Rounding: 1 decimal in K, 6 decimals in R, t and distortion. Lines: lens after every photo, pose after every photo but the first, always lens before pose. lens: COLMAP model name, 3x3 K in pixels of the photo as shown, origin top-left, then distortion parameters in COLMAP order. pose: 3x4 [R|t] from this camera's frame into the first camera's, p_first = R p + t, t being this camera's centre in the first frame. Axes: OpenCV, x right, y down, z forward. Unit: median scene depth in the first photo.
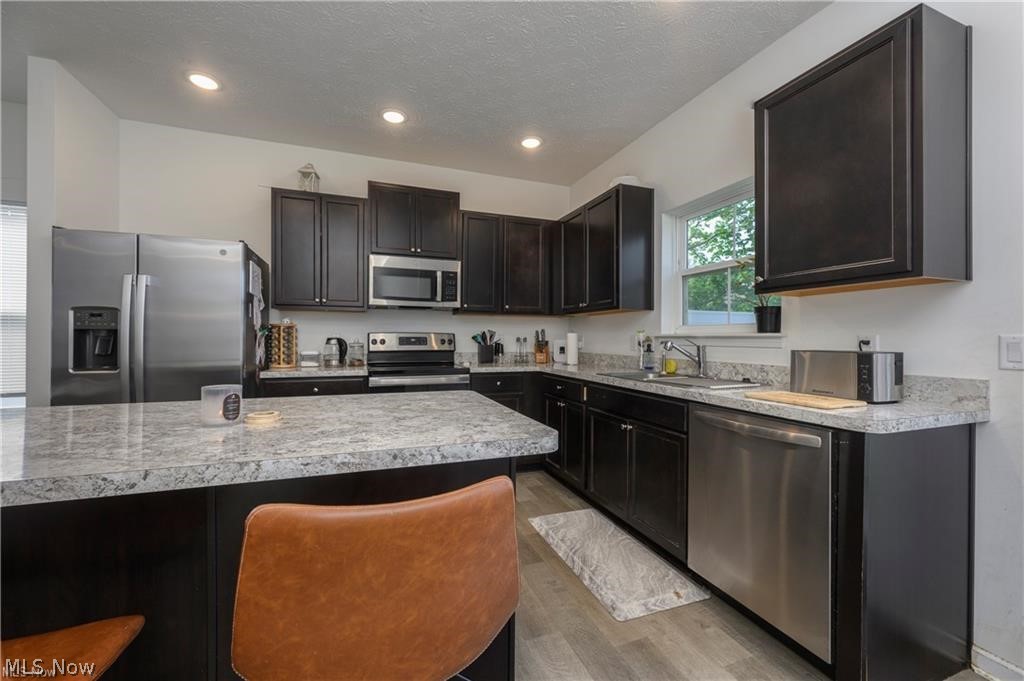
lens RADIAL K [[401.0, 0, 508.6], [0, 401.0, 335.9], [0, 0, 1]] dist [0.000750, -0.000150]
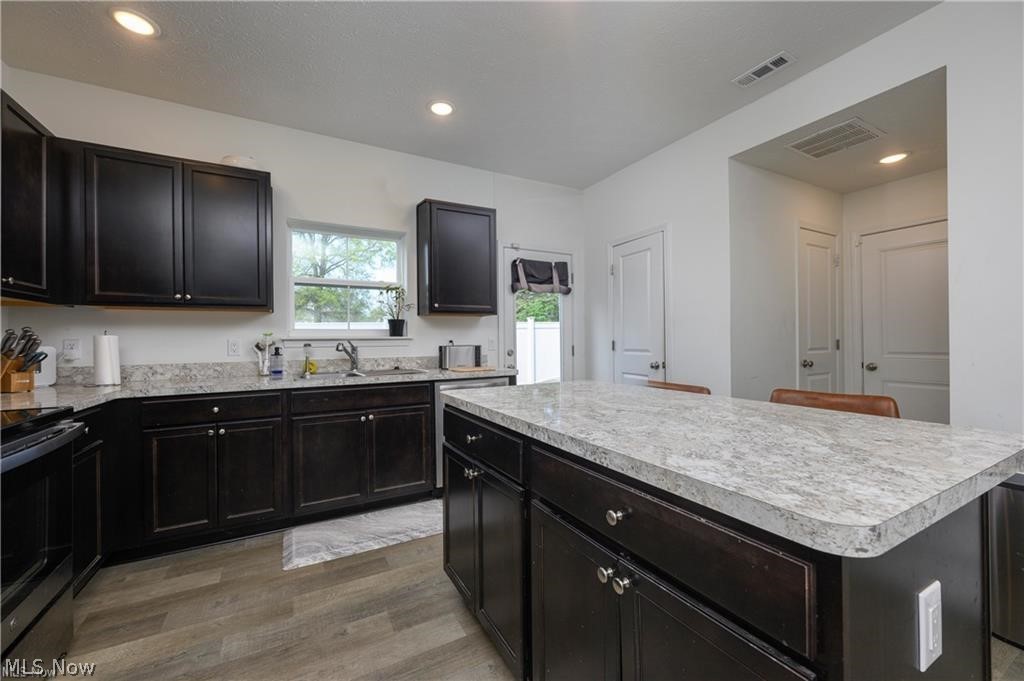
lens RADIAL K [[401.0, 0, 508.5], [0, 401.0, 341.4], [0, 0, 1]] dist [0.000750, -0.000150]
pose [[-0.144970, 0.000225, 0.989436, -0.841066], [0.006215, 0.999980, 0.000683, 0.010981], [-0.989417, 0.006248, -0.144968, 0.717066]]
